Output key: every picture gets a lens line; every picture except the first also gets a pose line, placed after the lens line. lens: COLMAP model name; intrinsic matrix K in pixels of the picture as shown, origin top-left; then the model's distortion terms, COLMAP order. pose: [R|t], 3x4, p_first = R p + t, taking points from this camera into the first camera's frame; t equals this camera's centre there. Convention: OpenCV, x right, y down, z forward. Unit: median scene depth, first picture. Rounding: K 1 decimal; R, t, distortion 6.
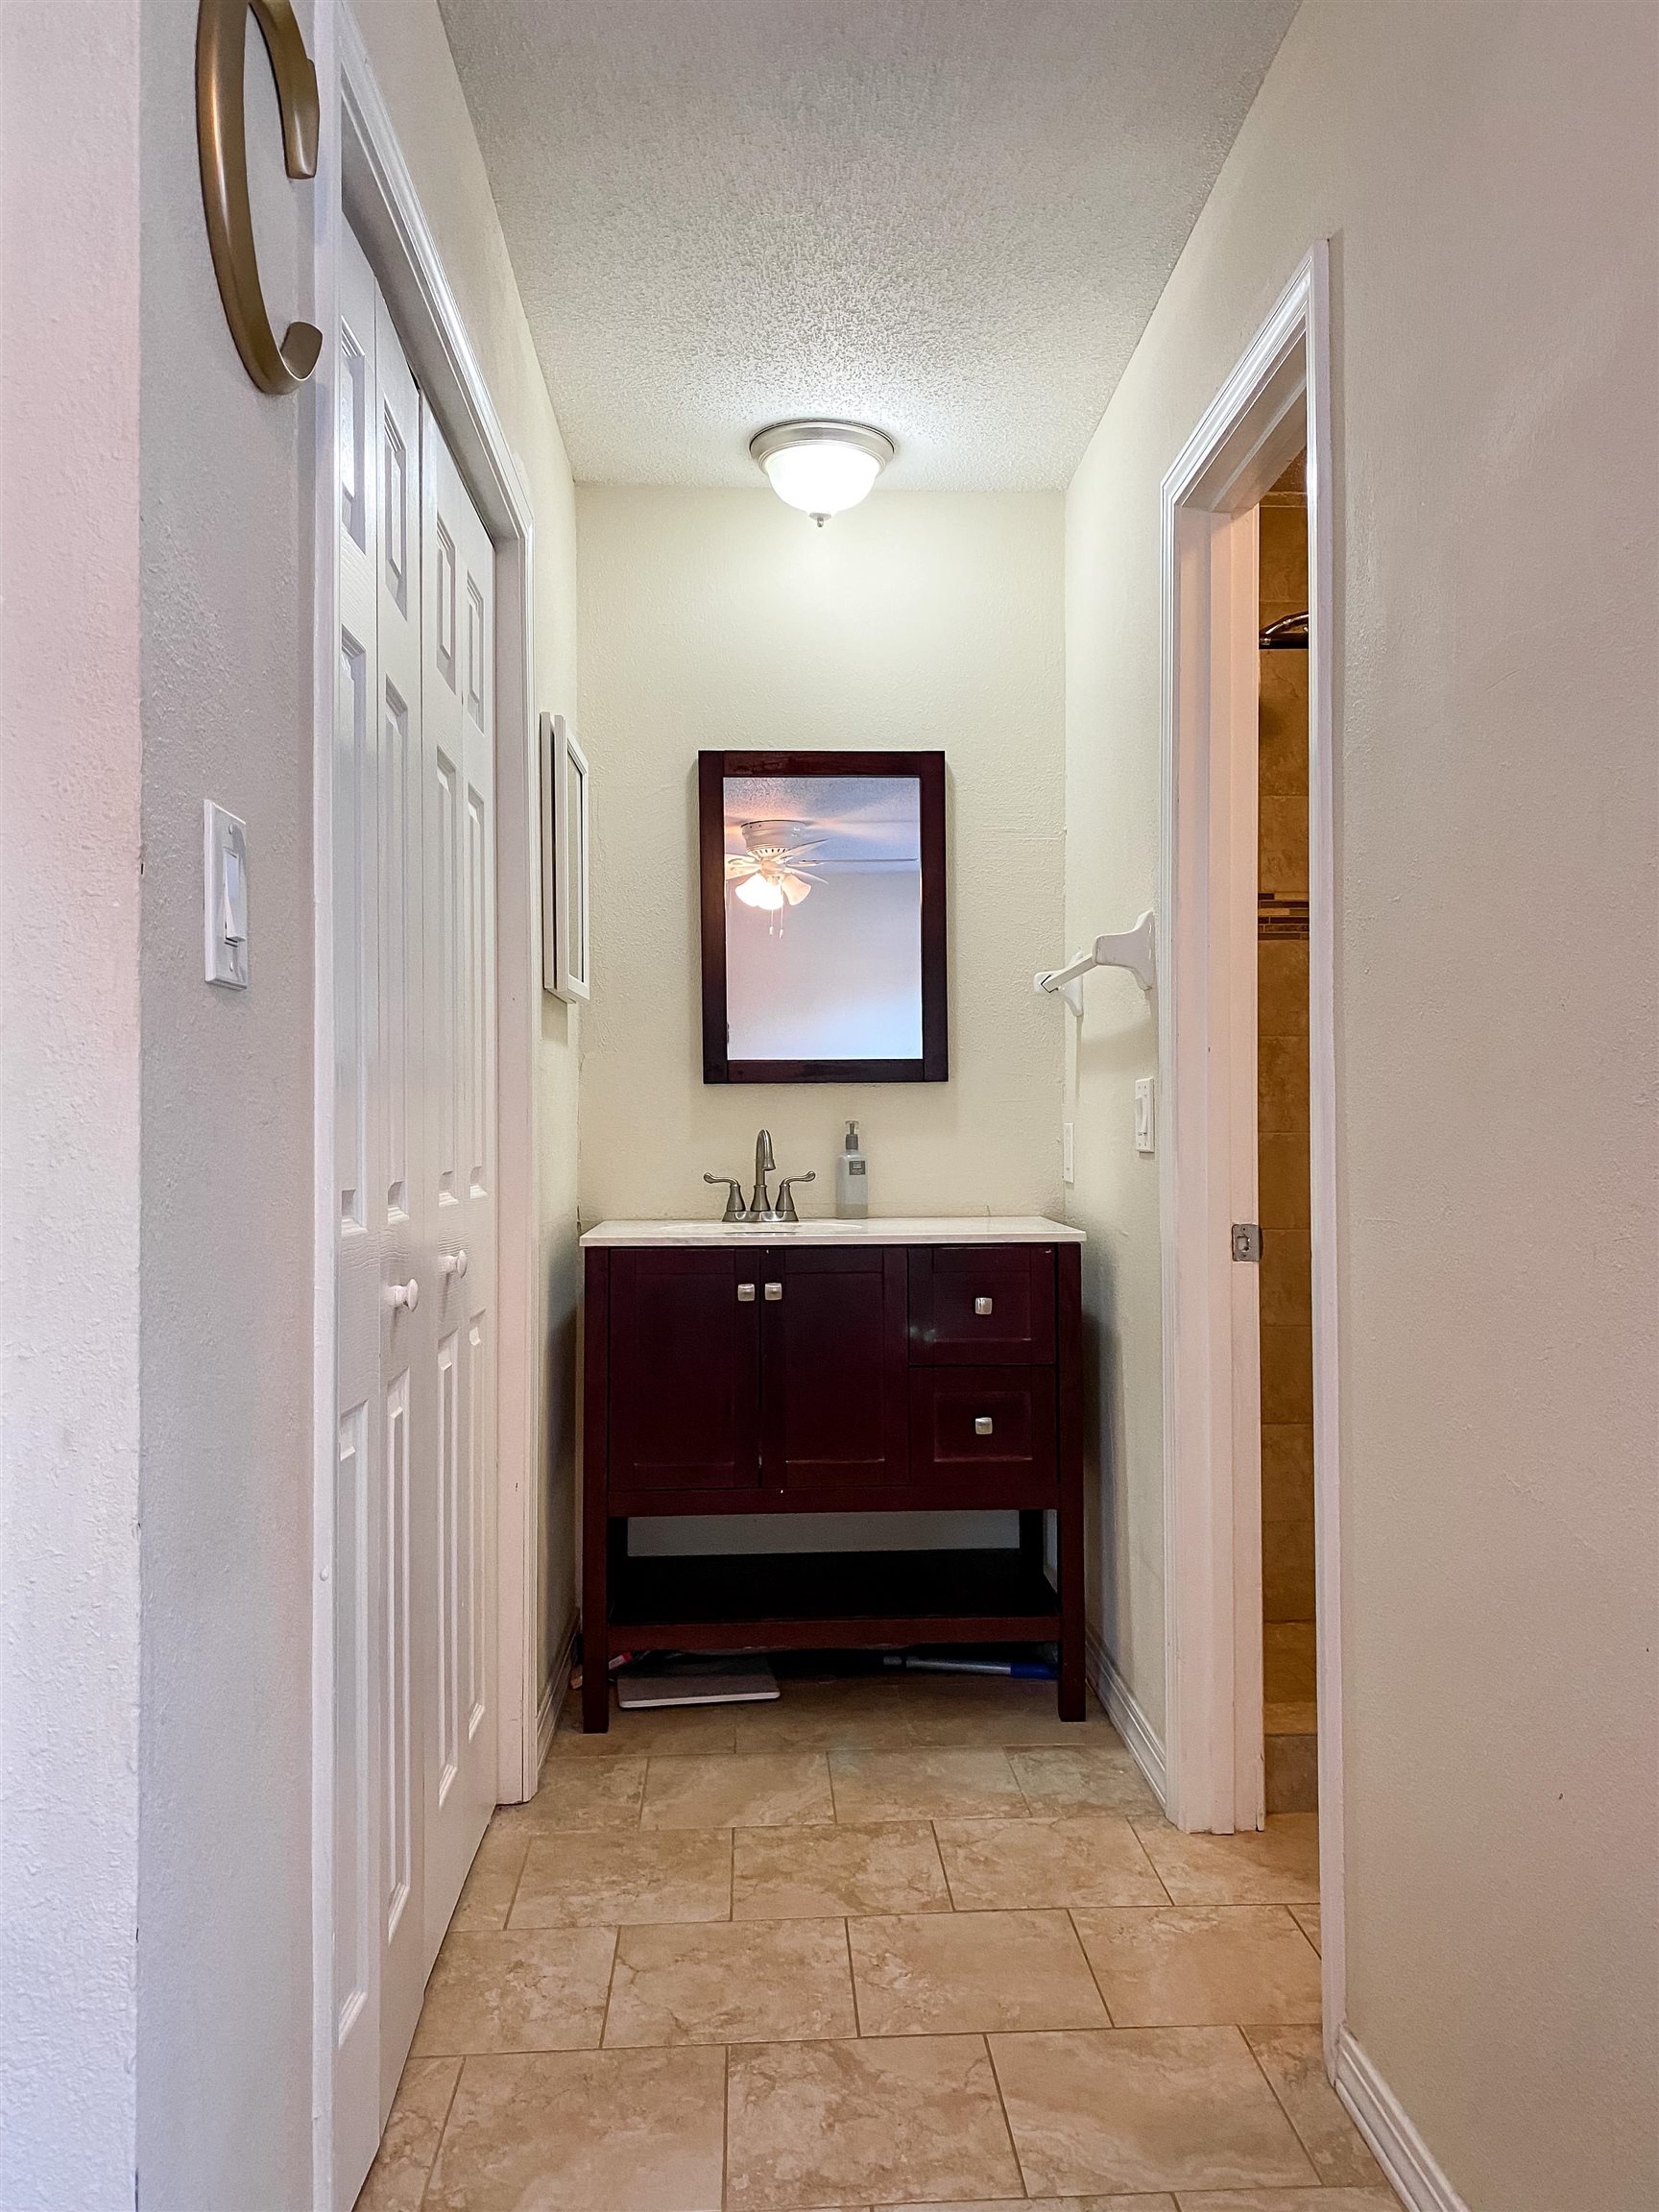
lens RADIAL K [[1698.0, 0, 829.5], [0, 1698.0, 1106.0], [0, 0, 1]] dist [-0.008501, 0.002419]
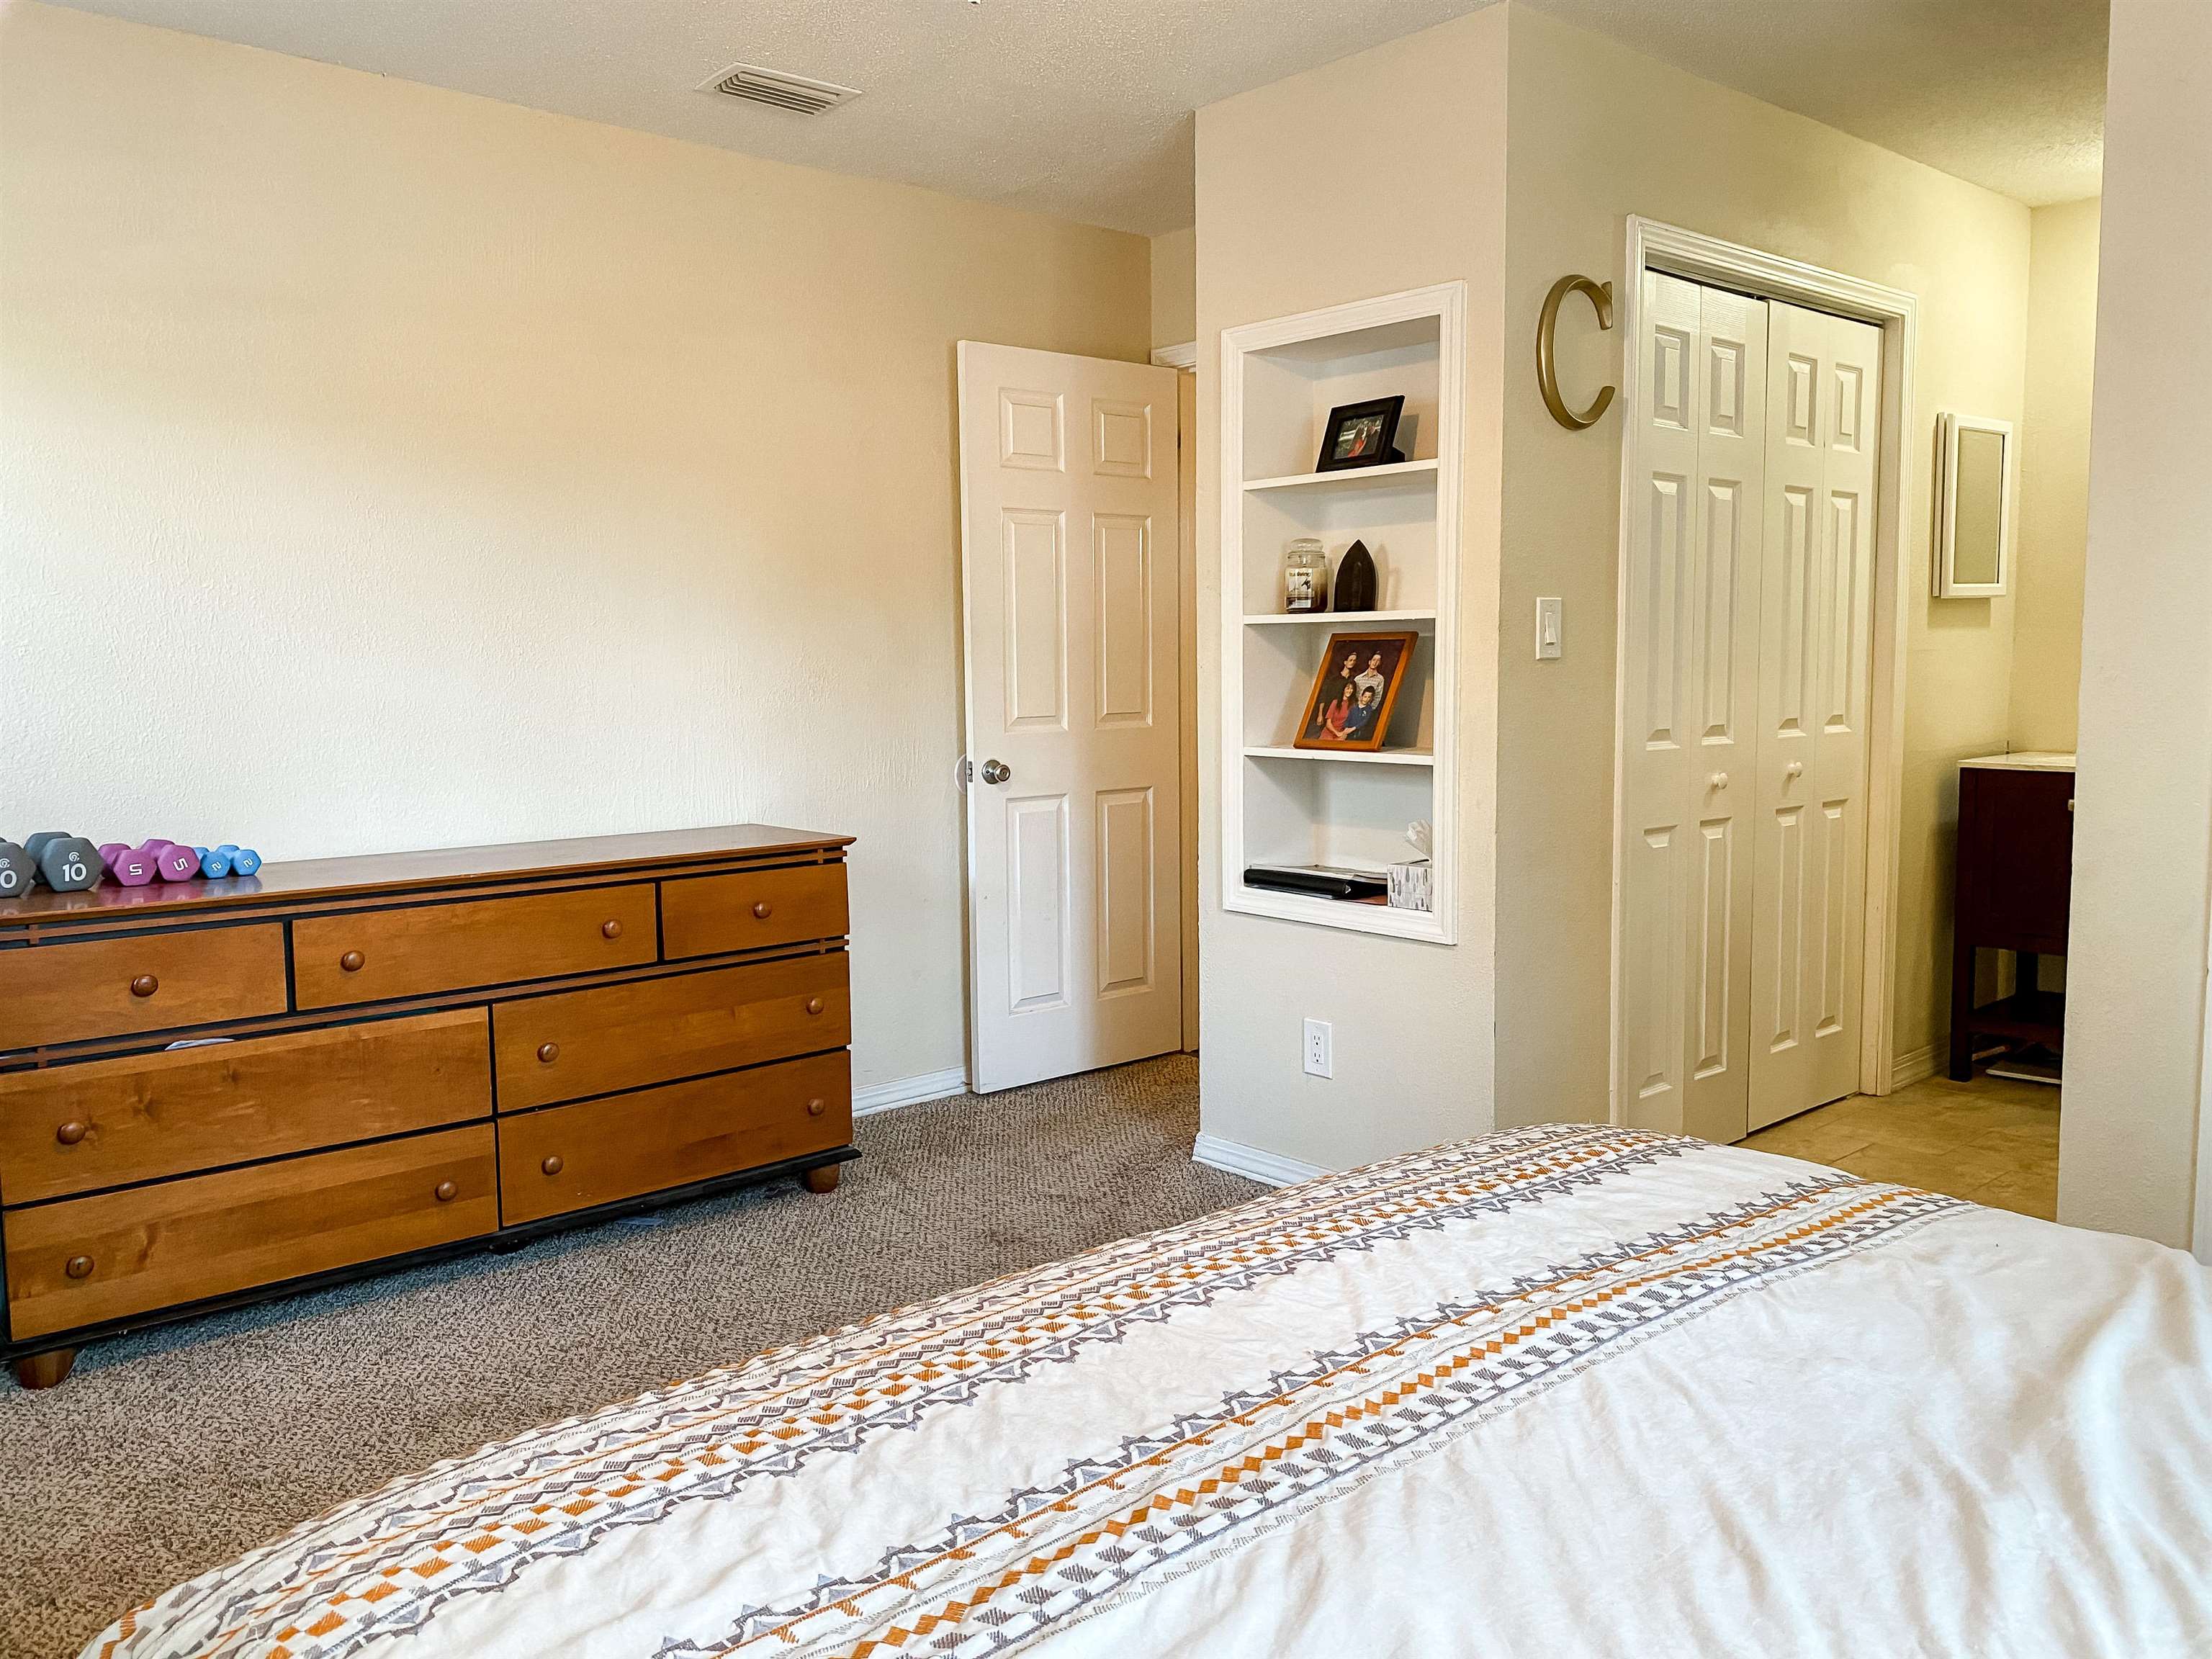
lens RADIAL K [[1698.0, 0, 1106.0], [0, 1698.0, 829.5], [0, 0, 1]] dist [-0.008501, 0.002419]
pose [[0.622734, 0.075304, -0.778801, 0.703461], [0.019397, 0.993566, 0.111580, -0.057656], [0.782193, -0.084591, 0.617267, -0.677555]]
